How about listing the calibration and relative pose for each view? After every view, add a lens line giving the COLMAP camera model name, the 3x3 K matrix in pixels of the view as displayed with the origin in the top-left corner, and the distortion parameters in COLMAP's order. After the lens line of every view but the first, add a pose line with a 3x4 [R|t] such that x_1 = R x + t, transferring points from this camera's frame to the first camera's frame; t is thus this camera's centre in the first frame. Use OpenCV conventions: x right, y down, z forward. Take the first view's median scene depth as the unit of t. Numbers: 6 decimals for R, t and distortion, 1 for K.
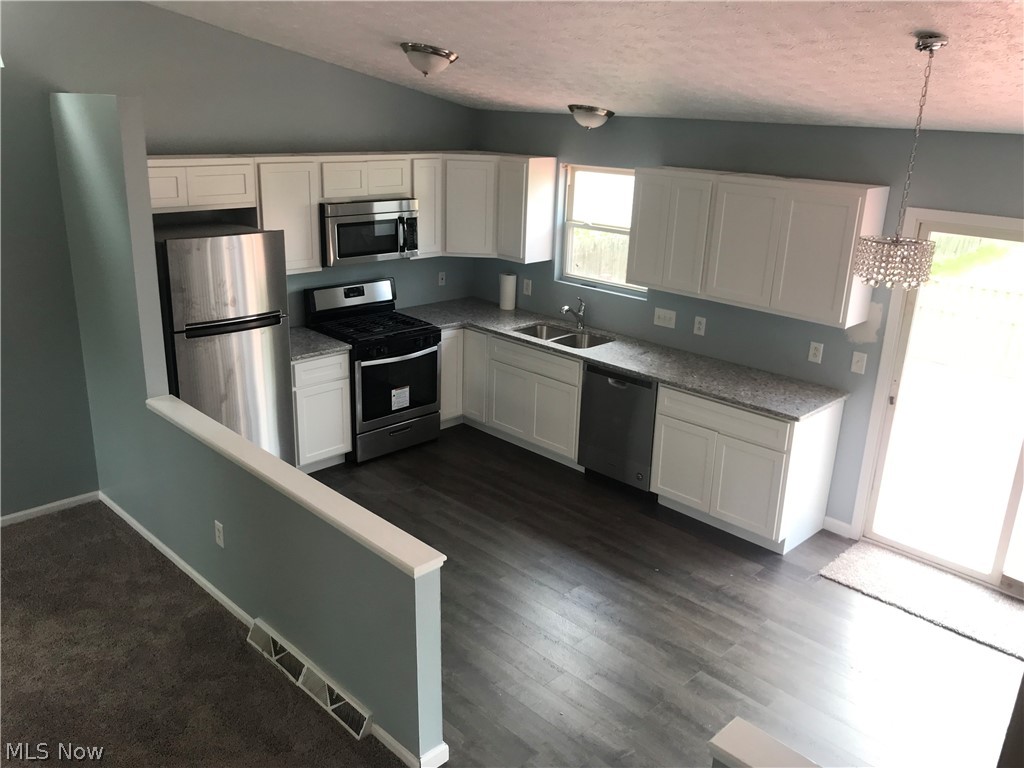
lens RADIAL K [[835.8, 0, 515.5], [0, 835.8, 388.6], [0, 0, 1]] dist [0.031896, -0.053179]
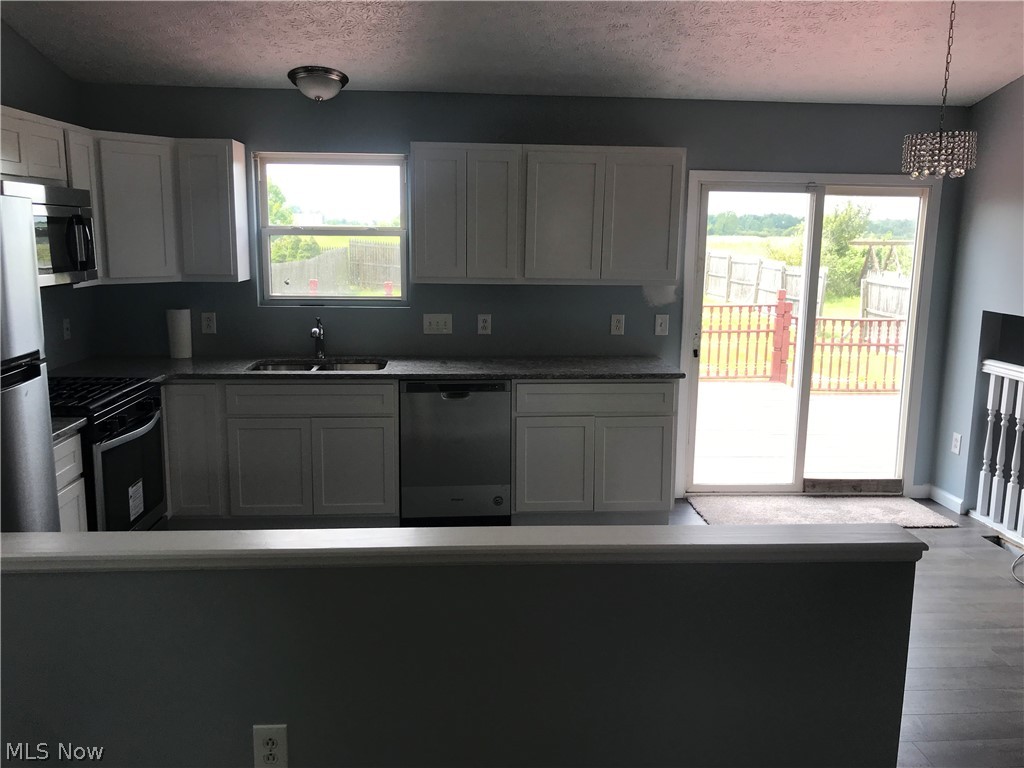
lens RADIAL K [[835.8, 0, 513.9], [0, 835.8, 377.1], [0, 0, 1]] dist [0.031896, -0.053179]
pose [[0.650329, -0.149276, 0.744841, -0.426728], [0.252223, 0.967310, -0.026357, 0.010876], [-0.716558, 0.205007, 0.666721, 0.396786]]
